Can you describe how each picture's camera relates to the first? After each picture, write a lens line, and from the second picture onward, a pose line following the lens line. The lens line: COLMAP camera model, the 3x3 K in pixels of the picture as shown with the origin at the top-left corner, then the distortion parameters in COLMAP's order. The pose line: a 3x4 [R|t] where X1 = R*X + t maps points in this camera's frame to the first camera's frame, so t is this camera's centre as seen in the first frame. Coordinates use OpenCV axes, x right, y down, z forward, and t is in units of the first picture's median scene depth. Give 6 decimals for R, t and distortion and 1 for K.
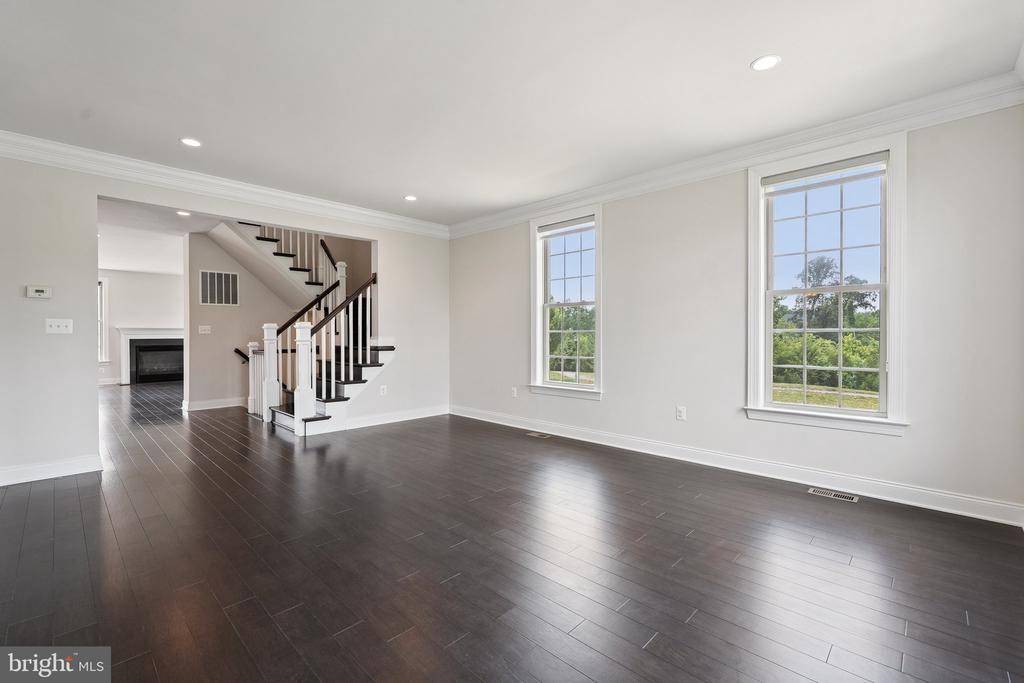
lens RADIAL K [[442.7, 0, 510.0], [0, 442.7, 342.3], [0, 0, 1]] dist [-0.010906, -0.000280]
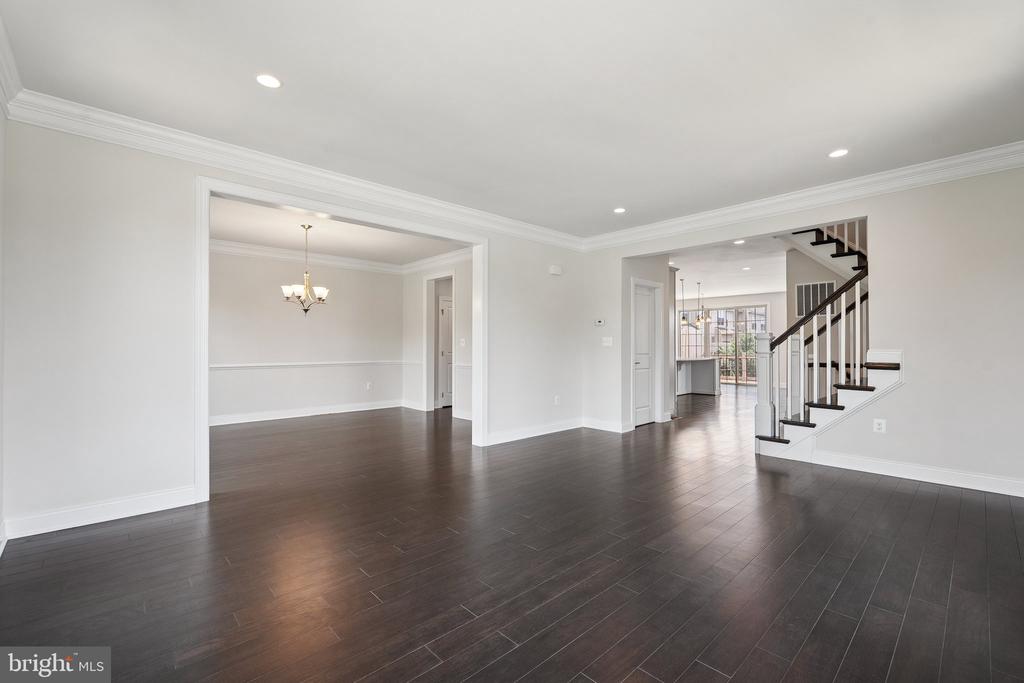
lens RADIAL K [[442.7, 0, 510.2], [0, 442.7, 345.8], [0, 0, 1]] dist [-0.010906, -0.000280]
pose [[-0.053334, -0.001331, -0.998576, 0.438989], [-0.015788, 0.999875, -0.000489, -0.008639], [0.998452, 0.015739, -0.053348, 0.453366]]
